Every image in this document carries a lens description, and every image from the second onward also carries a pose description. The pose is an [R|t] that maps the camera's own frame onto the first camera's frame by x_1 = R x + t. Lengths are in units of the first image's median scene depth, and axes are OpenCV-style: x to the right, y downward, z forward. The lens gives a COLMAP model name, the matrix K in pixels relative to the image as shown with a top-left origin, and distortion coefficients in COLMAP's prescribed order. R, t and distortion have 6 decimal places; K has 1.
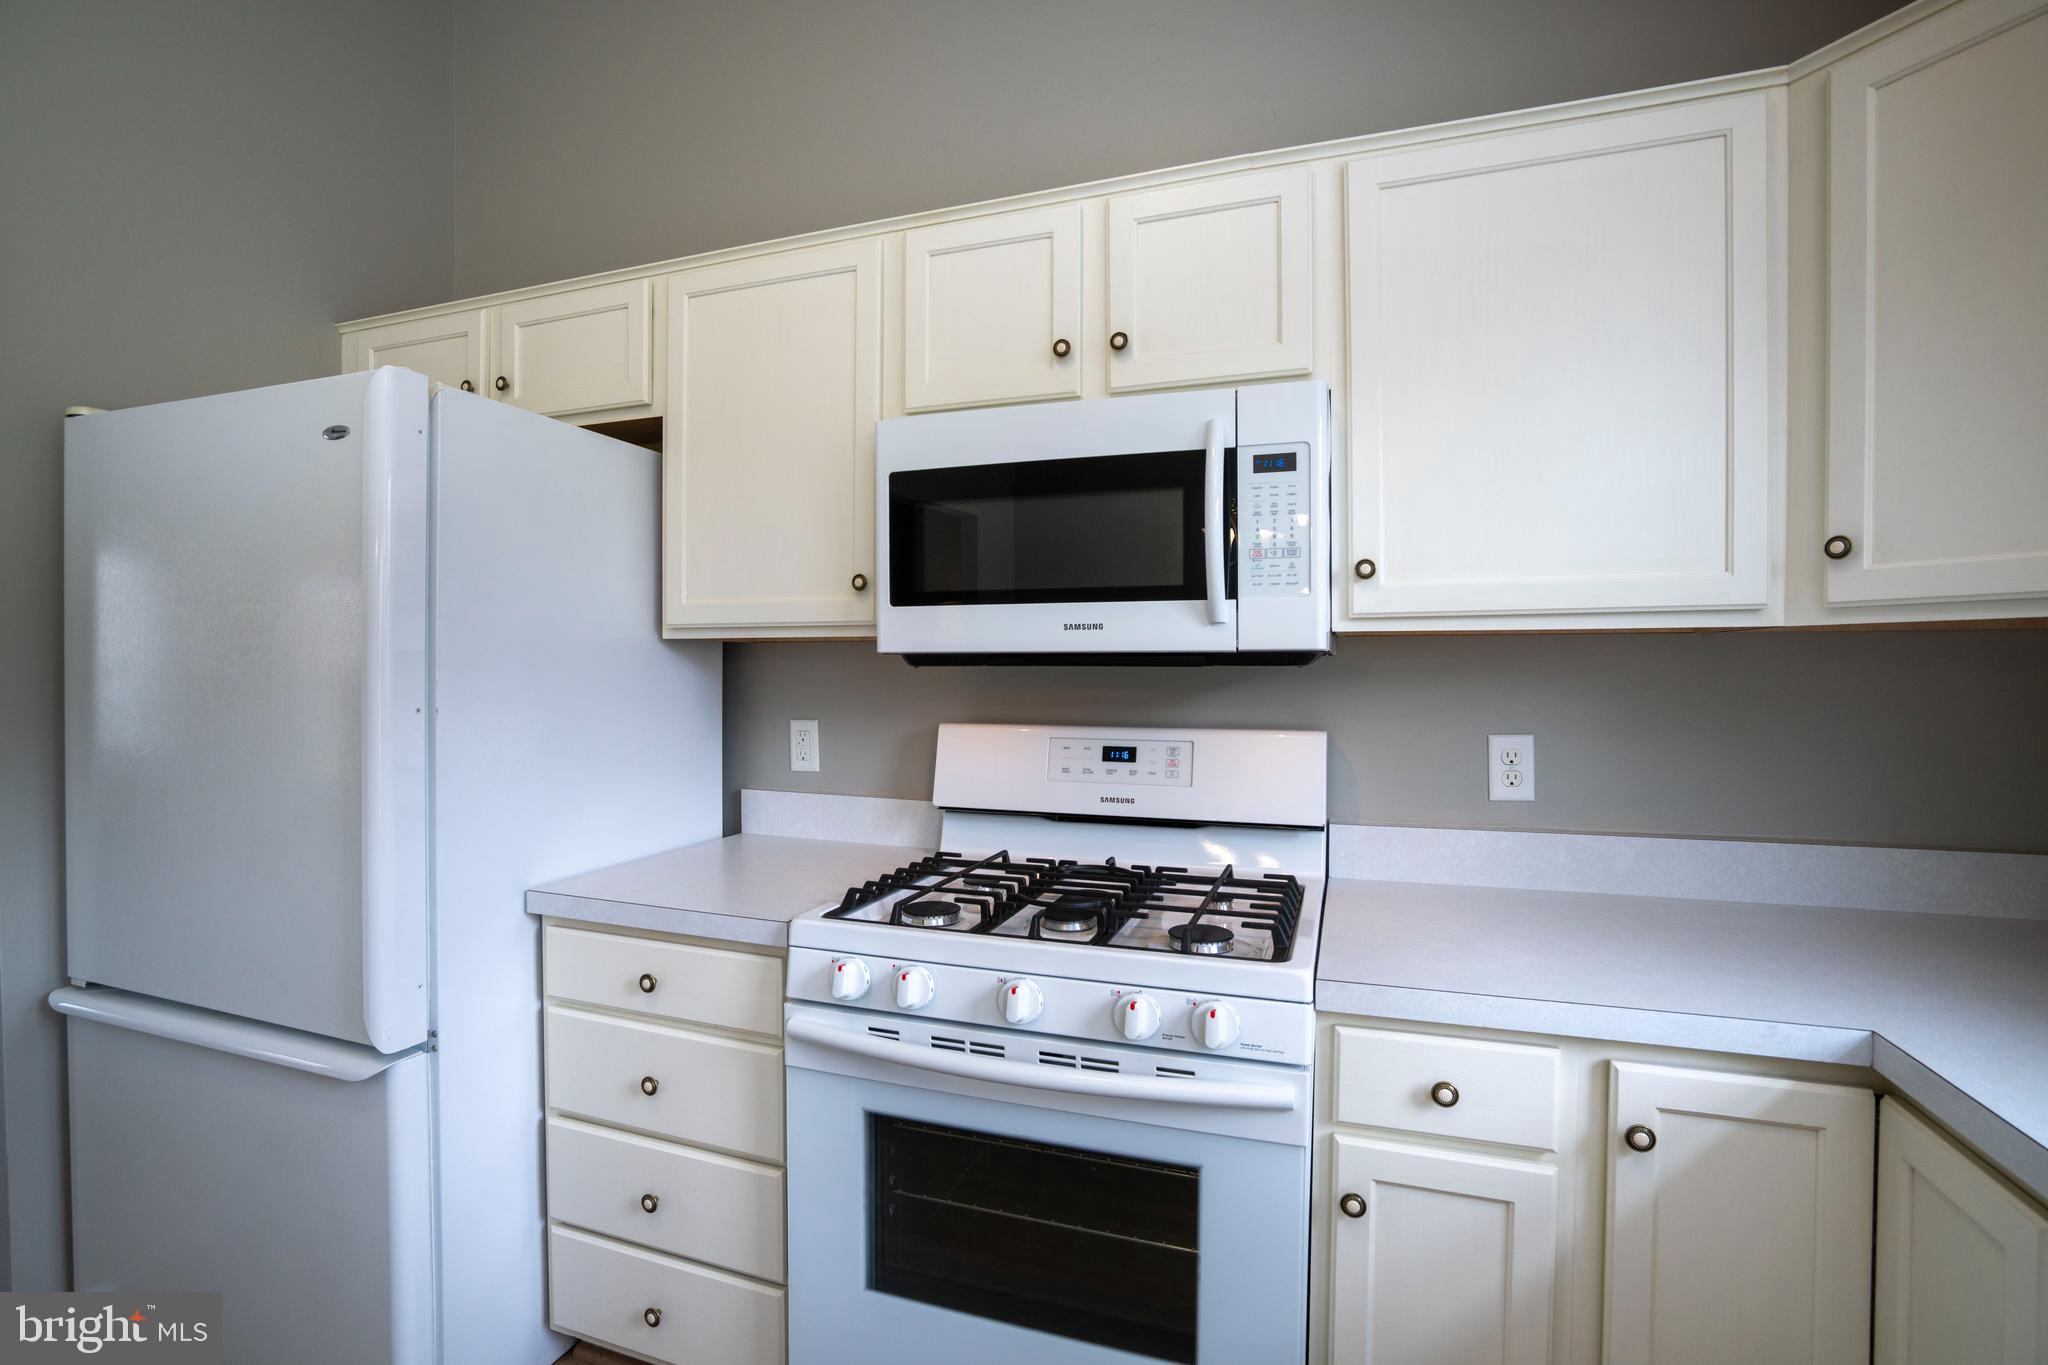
lens RADIAL K [[946.9, 0, 1022.0], [0, 946.9, 687.5], [0, 0, 1]] dist [-0.057057, 0.021543]
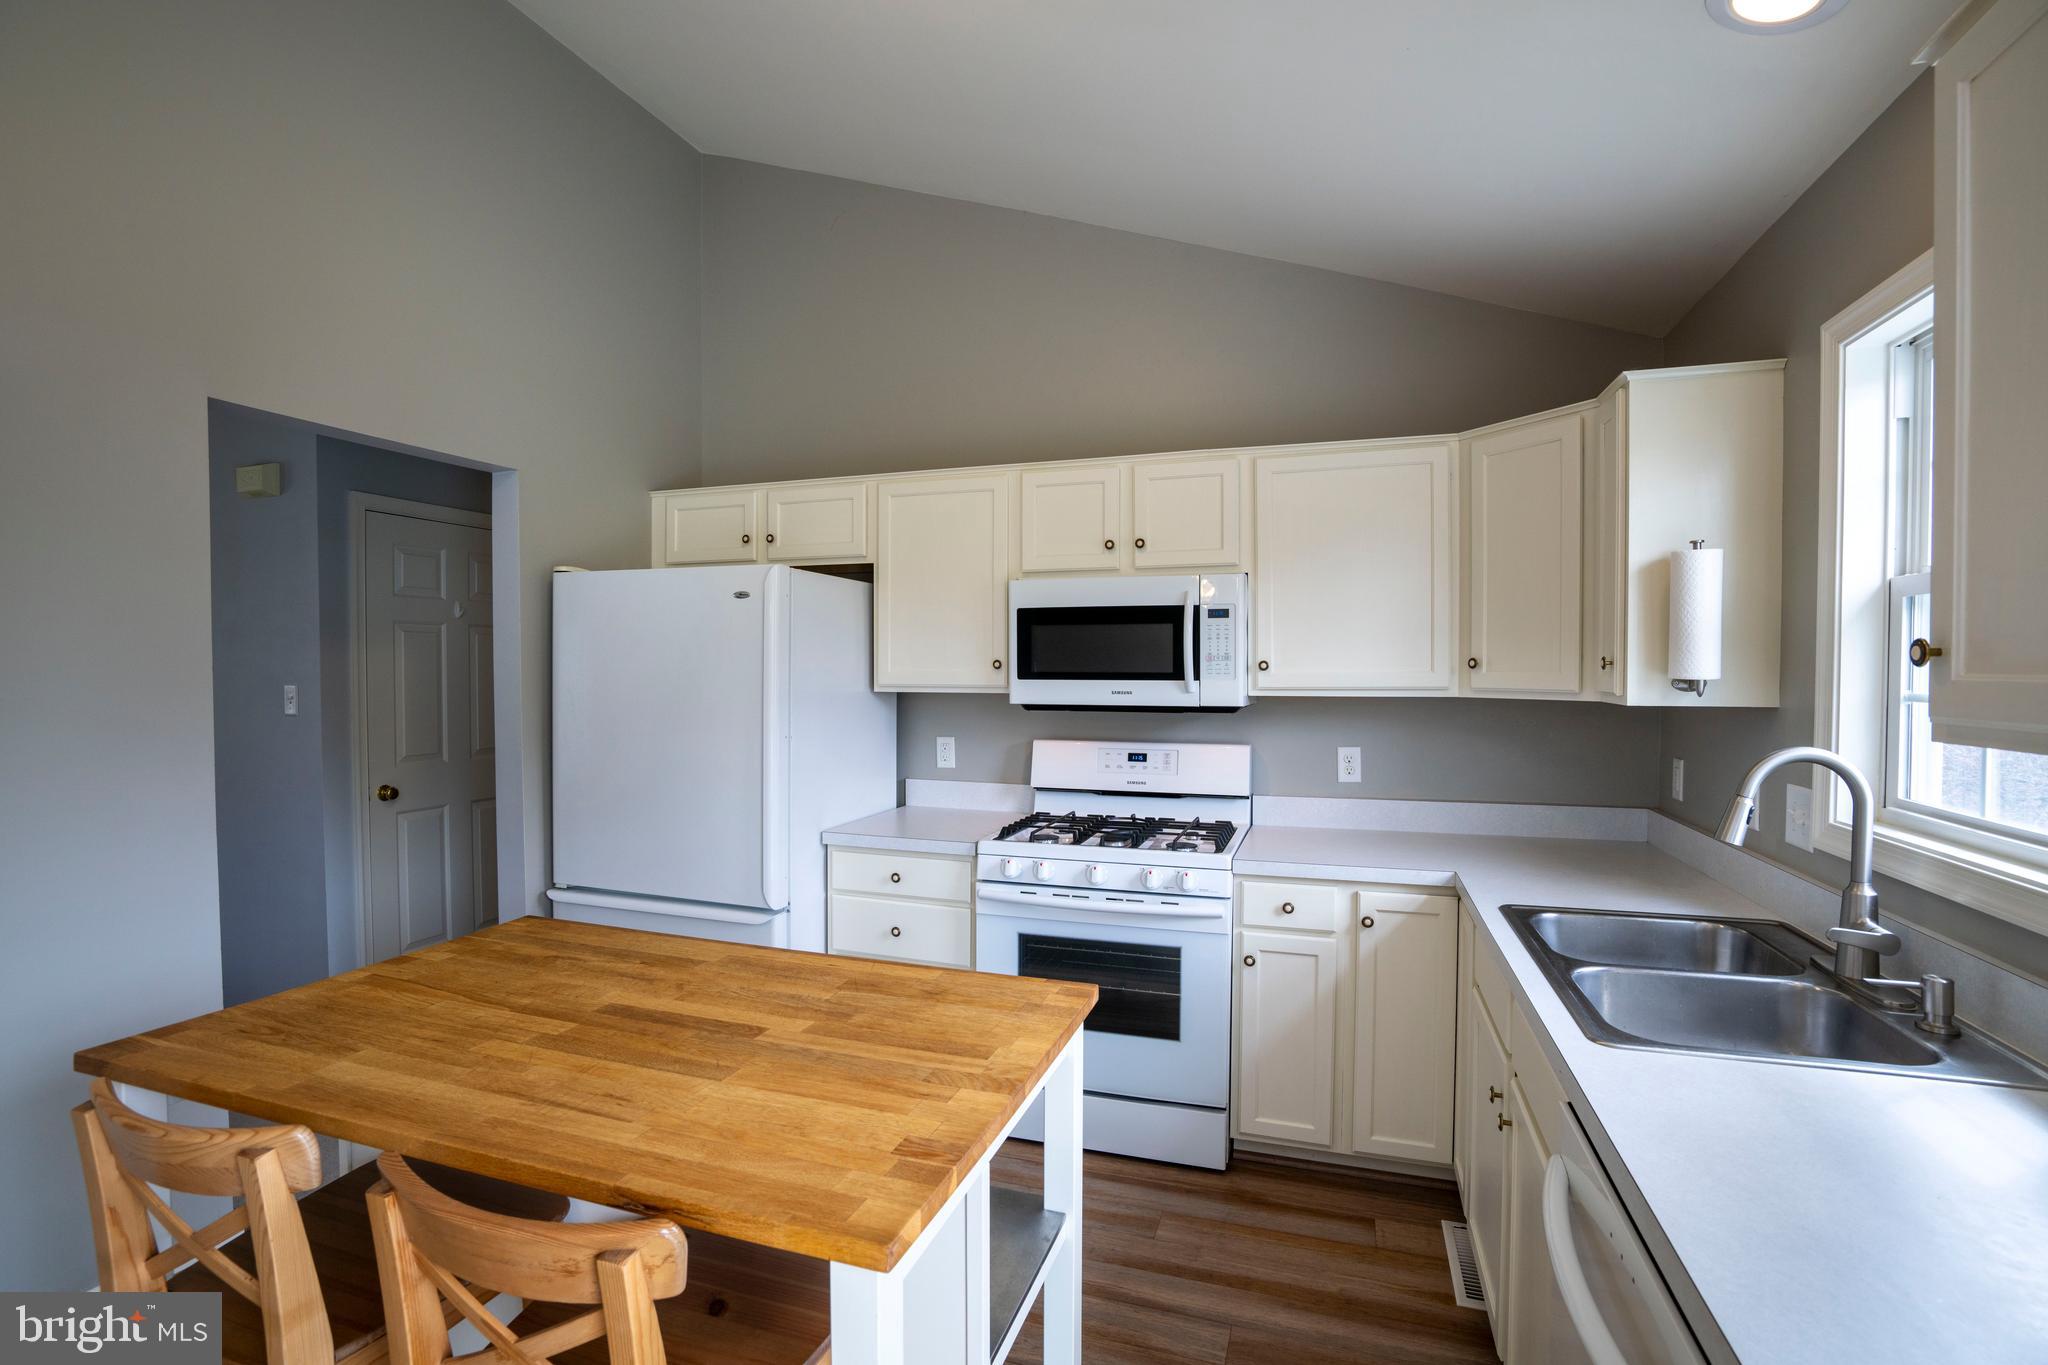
lens RADIAL K [[946.9, 0, 1023.7], [0, 946.9, 690.8], [0, 0, 1]] dist [-0.057057, 0.021543]
pose [[0.999909, -0.001452, 0.013385, -0.170569], [0.001385, 0.999986, 0.005058, -0.081734], [-0.013392, -0.005039, 0.999898, -0.989567]]
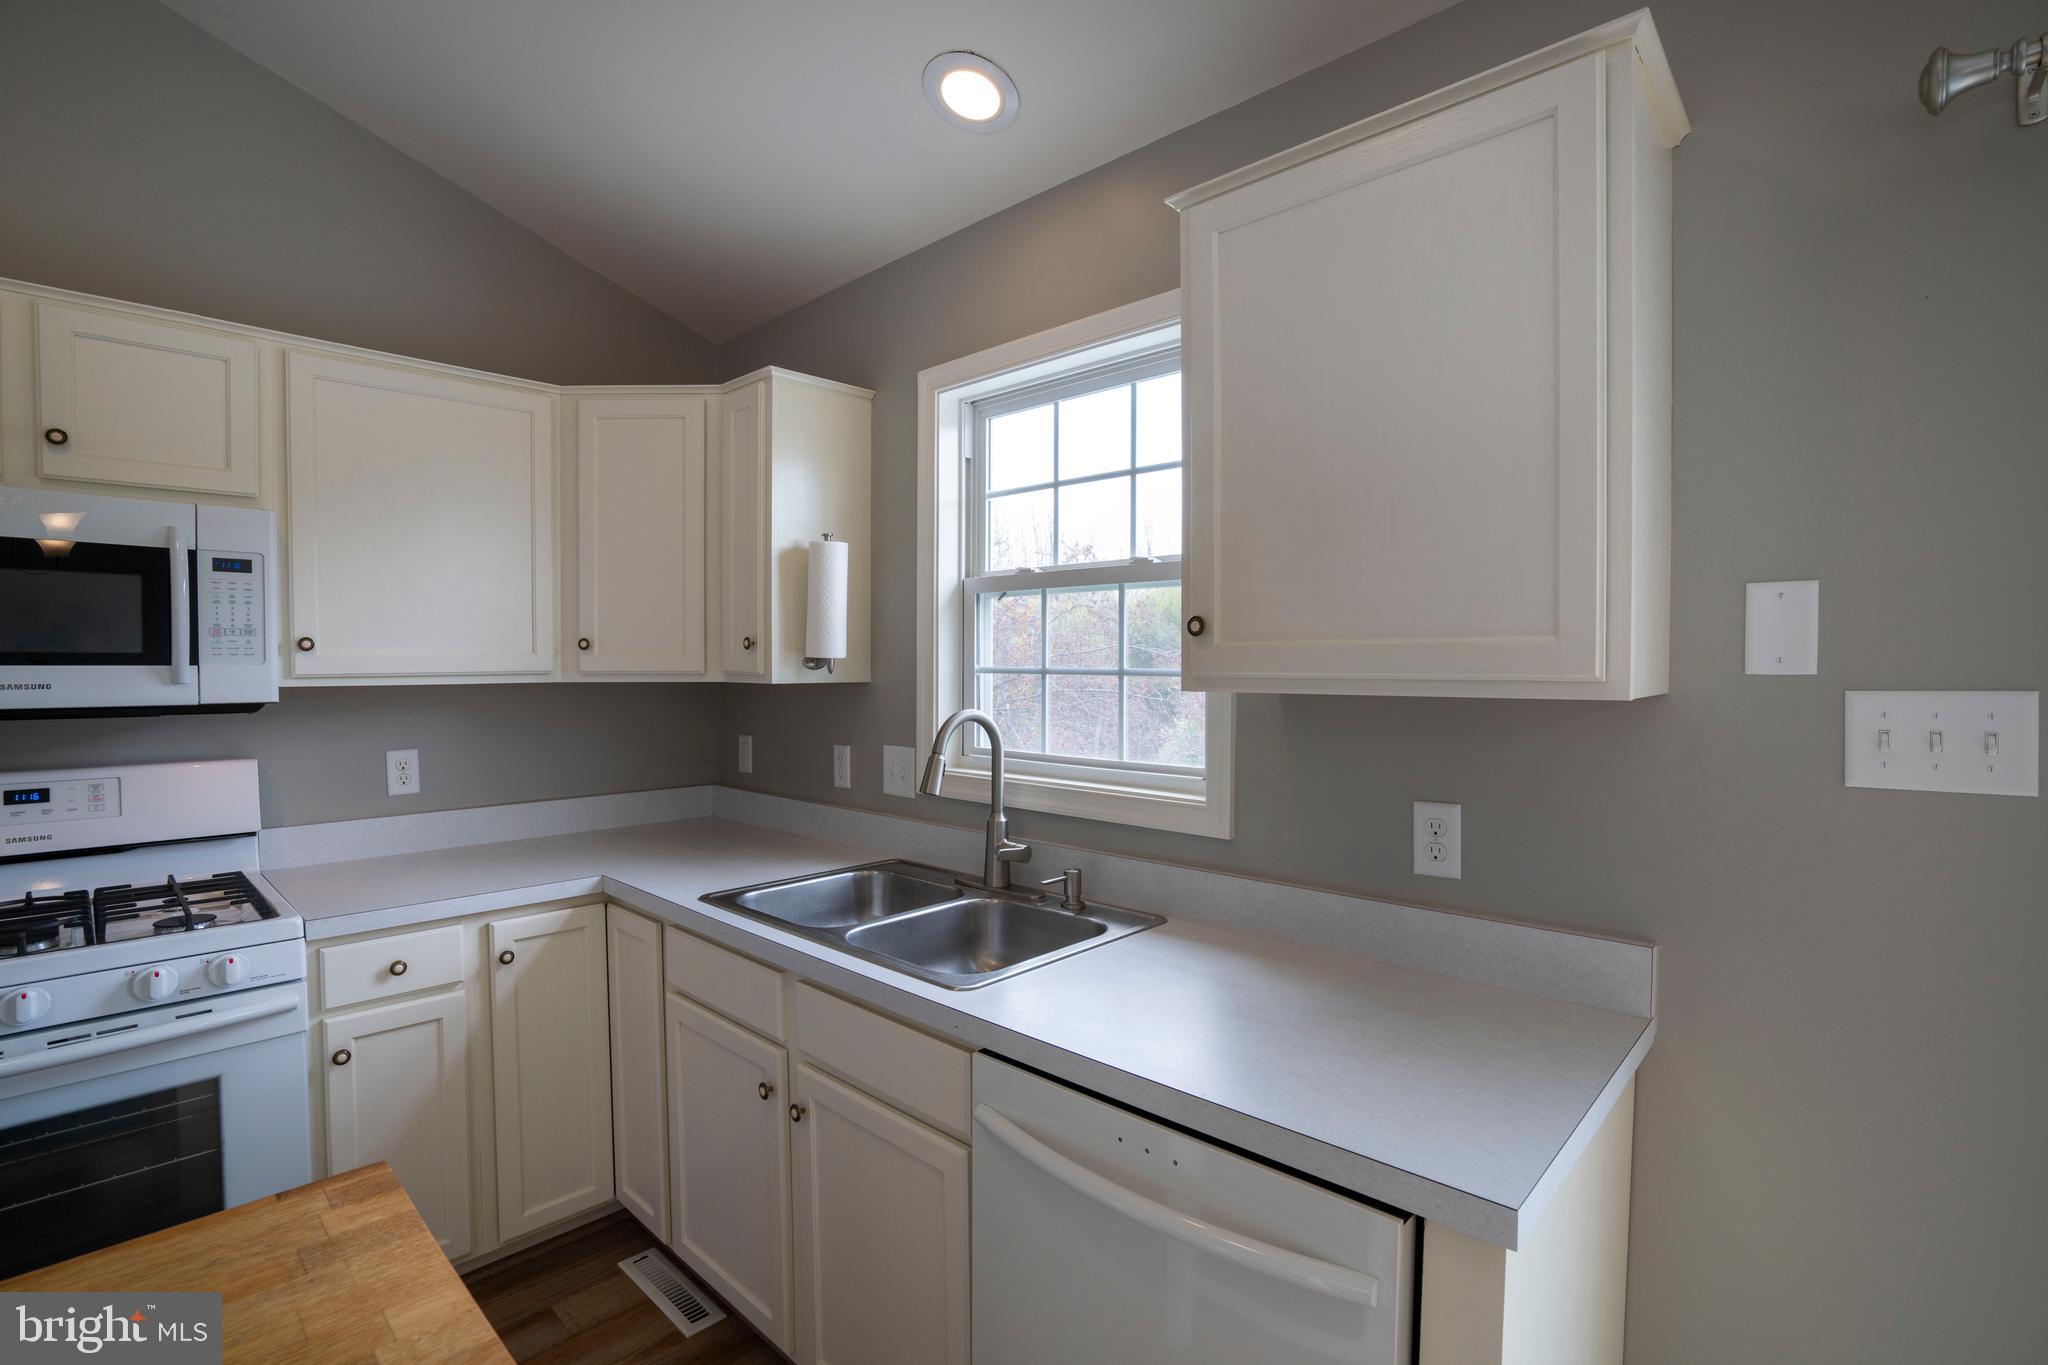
lens RADIAL K [[946.9, 0, 1018.5], [0, 946.9, 689.4], [0, 0, 1]] dist [-0.057057, 0.021543]
pose [[0.415501, -0.025709, 0.909229, -0.455124], [0.017545, 0.999641, 0.020247, -0.065054], [-0.909423, 0.007540, 0.415803, -0.563078]]
